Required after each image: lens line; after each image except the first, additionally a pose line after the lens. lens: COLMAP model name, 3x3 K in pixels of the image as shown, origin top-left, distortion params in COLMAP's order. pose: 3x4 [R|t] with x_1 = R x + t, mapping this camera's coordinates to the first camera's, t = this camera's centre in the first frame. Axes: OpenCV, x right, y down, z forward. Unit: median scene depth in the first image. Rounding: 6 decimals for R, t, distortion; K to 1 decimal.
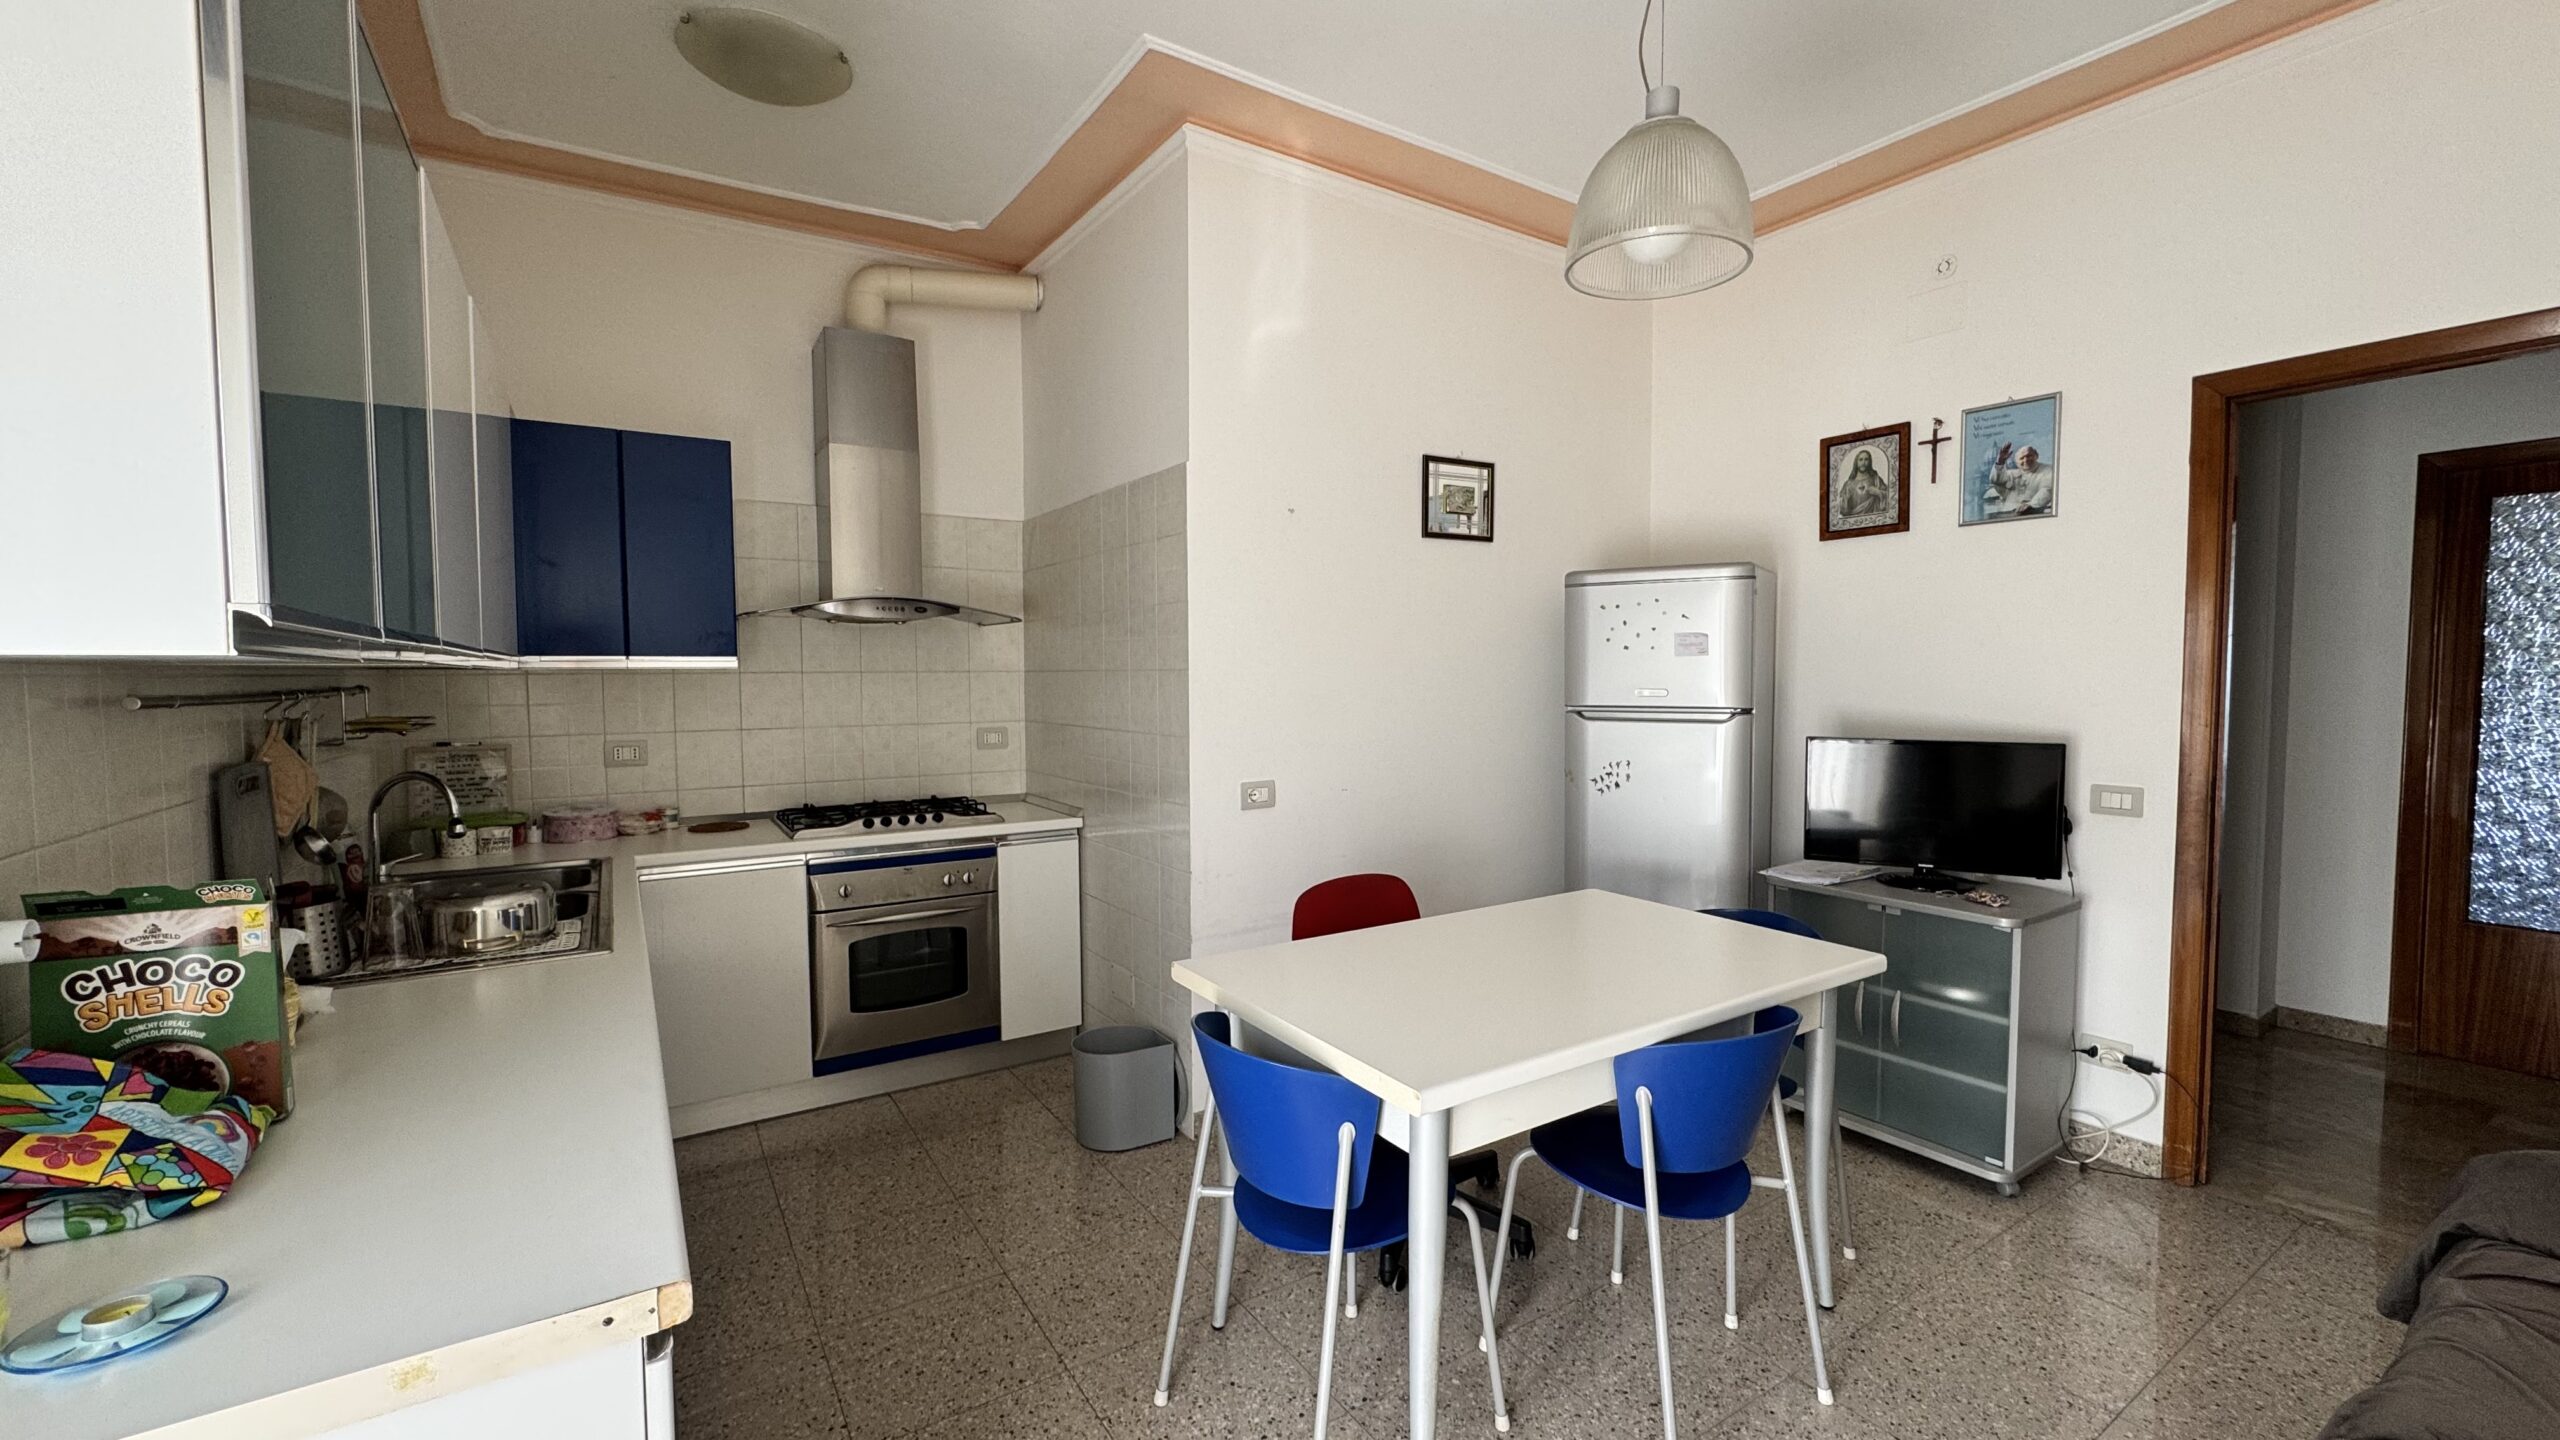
lens RADIAL K [[1020.2, 0, 1266.9], [0, 1020.2, 715.5], [0, 0, 1]] dist [-0.001390, -0.000042]
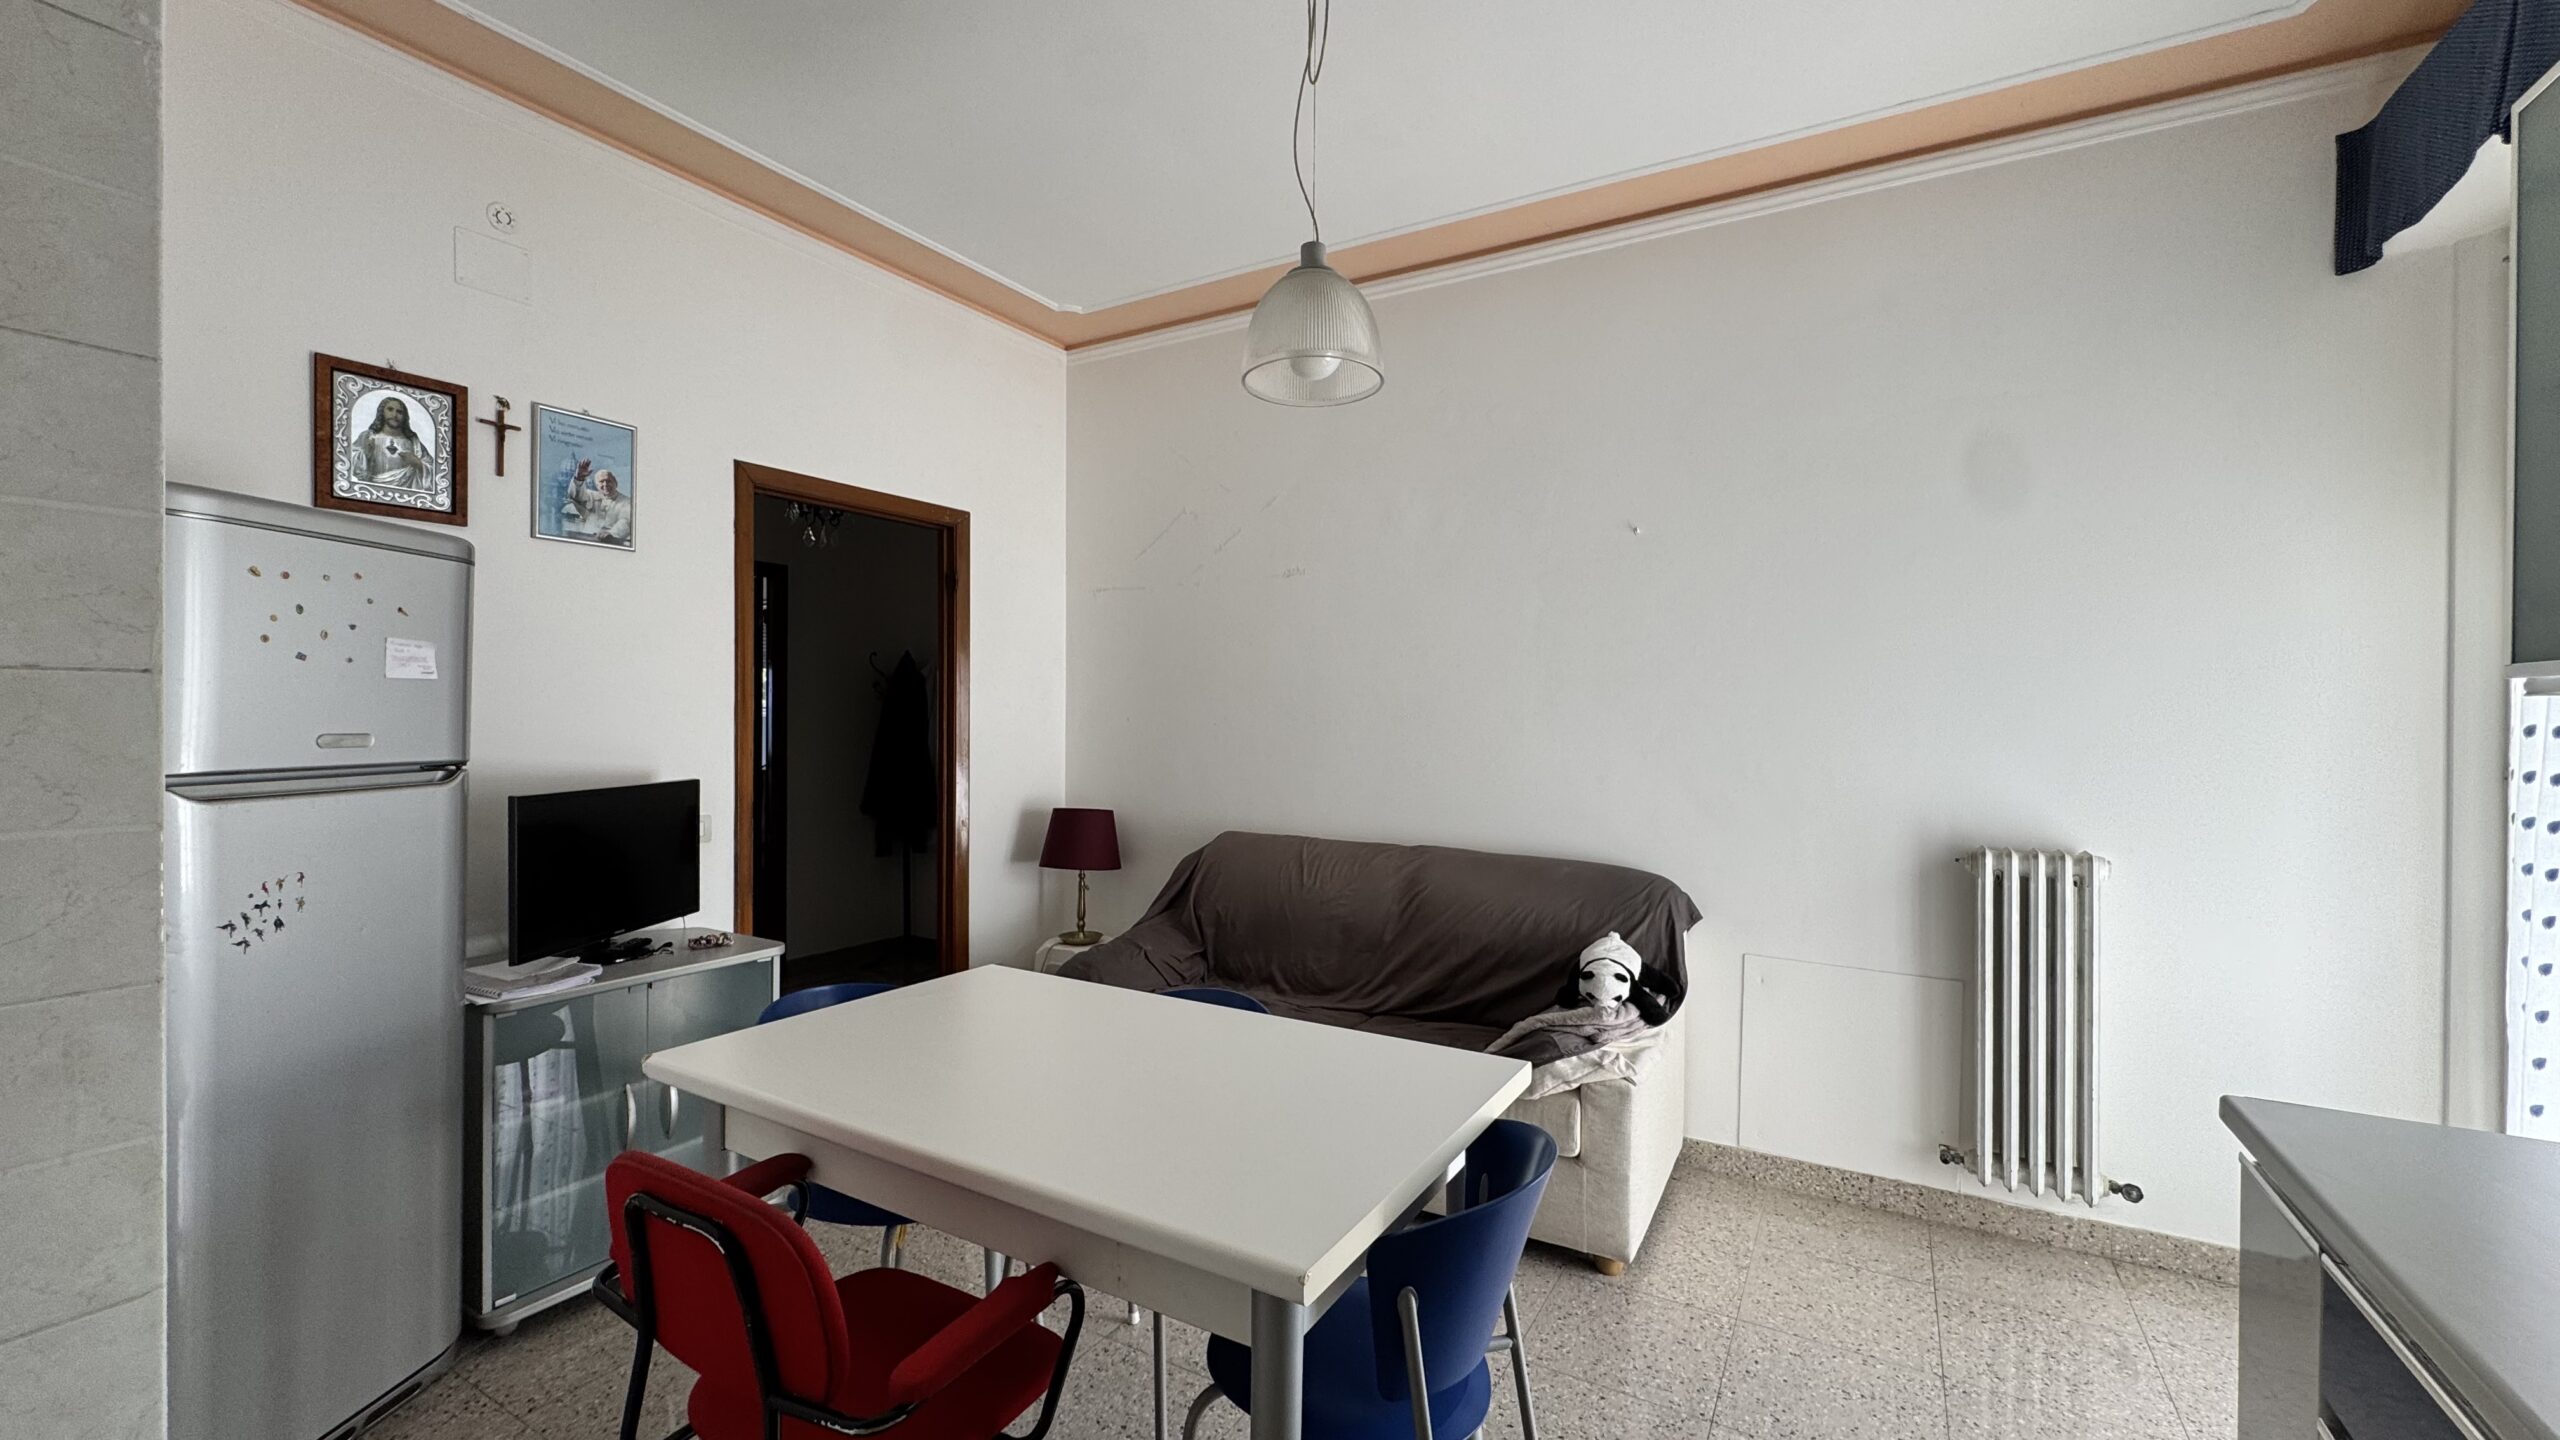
lens RADIAL K [[1020.2, 0, 1285.1], [0, 1020.2, 718.6], [0, 0, 1]] dist [-0.001390, -0.000042]
pose [[-0.452841, 0.000582, 0.891591, -0.369155], [0.033924, 0.999287, 0.016579, -0.028111], [-0.890946, 0.037754, -0.452537, 0.853514]]
